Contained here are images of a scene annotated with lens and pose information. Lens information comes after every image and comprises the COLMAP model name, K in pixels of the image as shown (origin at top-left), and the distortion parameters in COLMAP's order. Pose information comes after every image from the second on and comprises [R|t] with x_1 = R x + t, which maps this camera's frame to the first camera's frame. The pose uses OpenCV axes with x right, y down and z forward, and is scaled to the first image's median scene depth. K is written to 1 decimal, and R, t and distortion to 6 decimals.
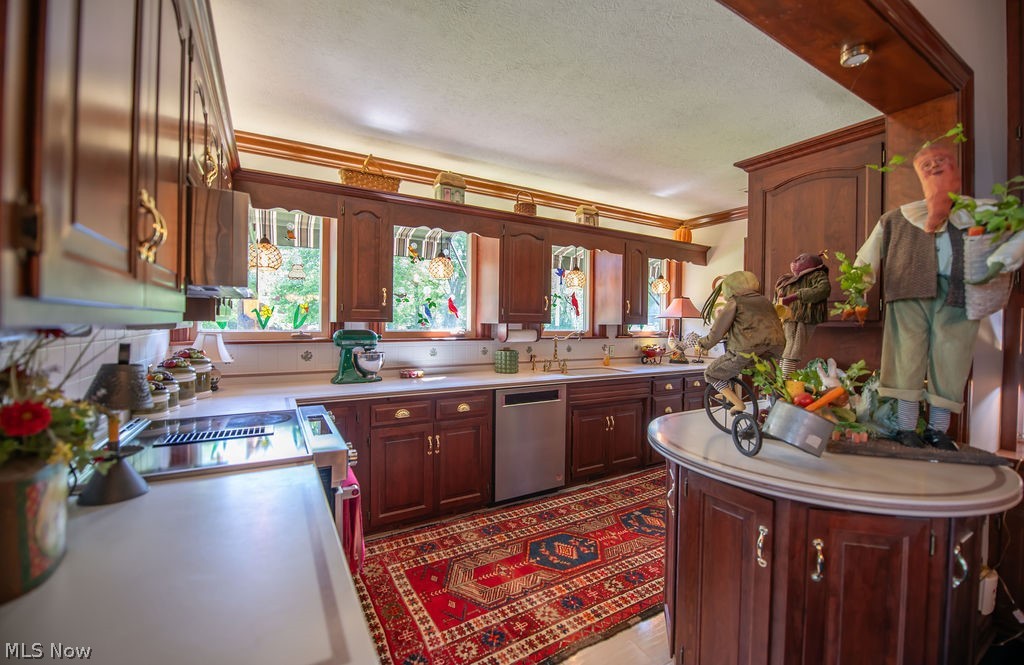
lens RADIAL K [[412.8, 0, 510.0], [0, 412.8, 326.7], [0, 0, 1]] dist [-0.021295, -0.000527]
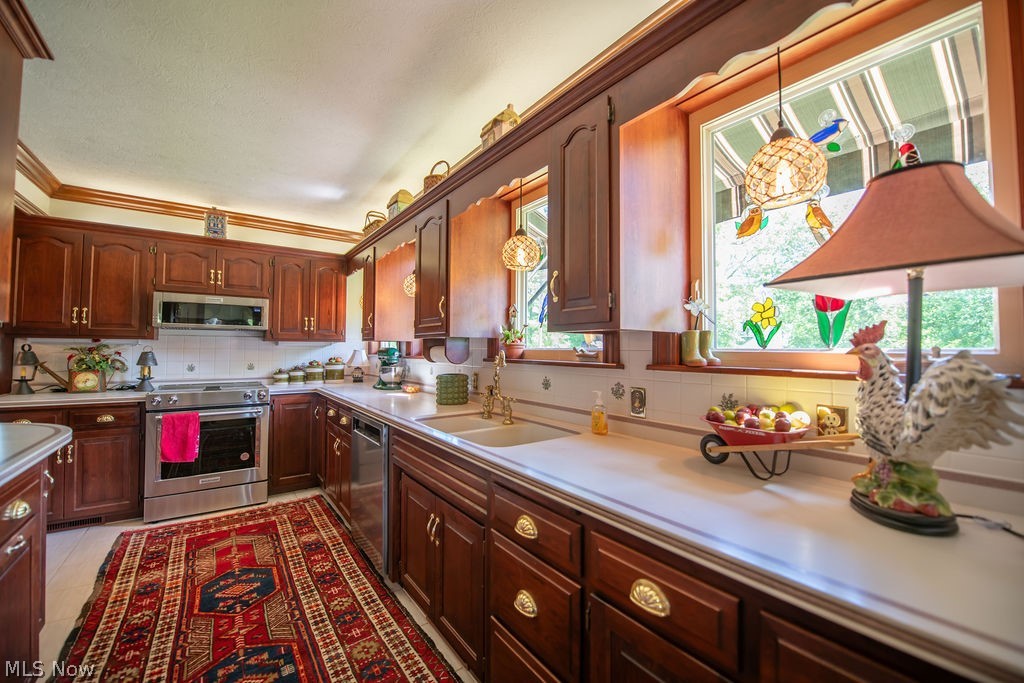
lens RADIAL K [[406.5, 0, 514.4], [0, 406.5, 336.1], [0, 0, 1]] dist [-0.012007, -0.003387]
pose [[0.106232, -0.040476, -0.993517, 1.126095], [-0.015175, 0.998989, -0.042322, 0.024511], [0.994226, 0.019572, 0.105511, 1.548941]]
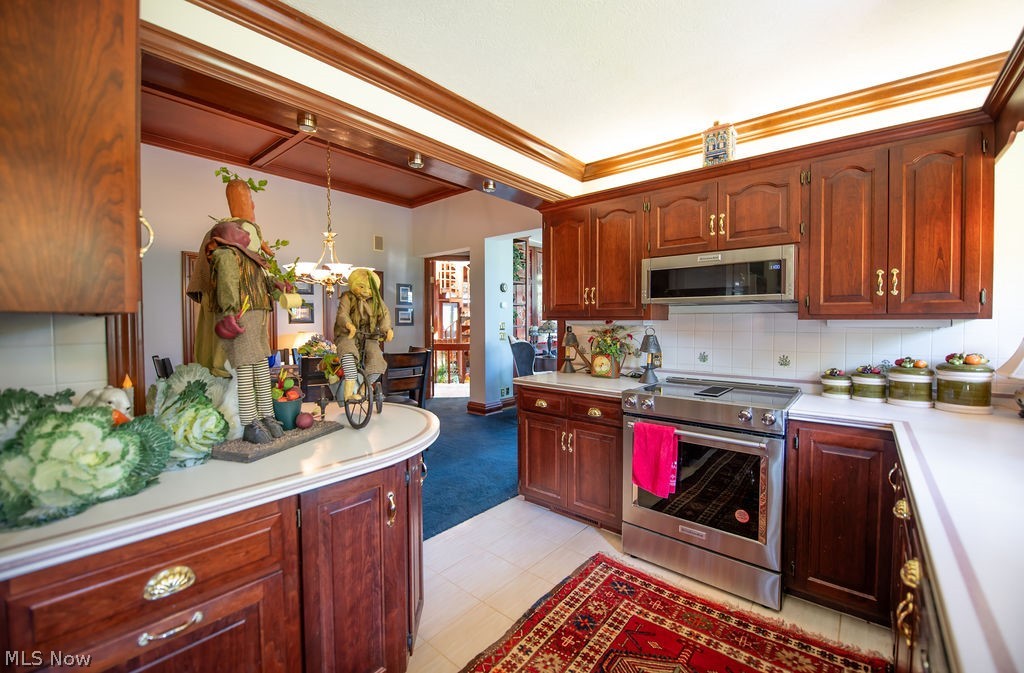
lens RADIAL K [[414.9, 0, 514.4], [0, 414.9, 331.9], [0, 0, 1]] dist [-0.018568, -0.001105]
pose [[-0.942534, -0.000543, -0.334111, 0.351610], [-0.011901, 0.999419, 0.031949, -0.002518], [0.333899, 0.034089, -0.941992, 1.403116]]
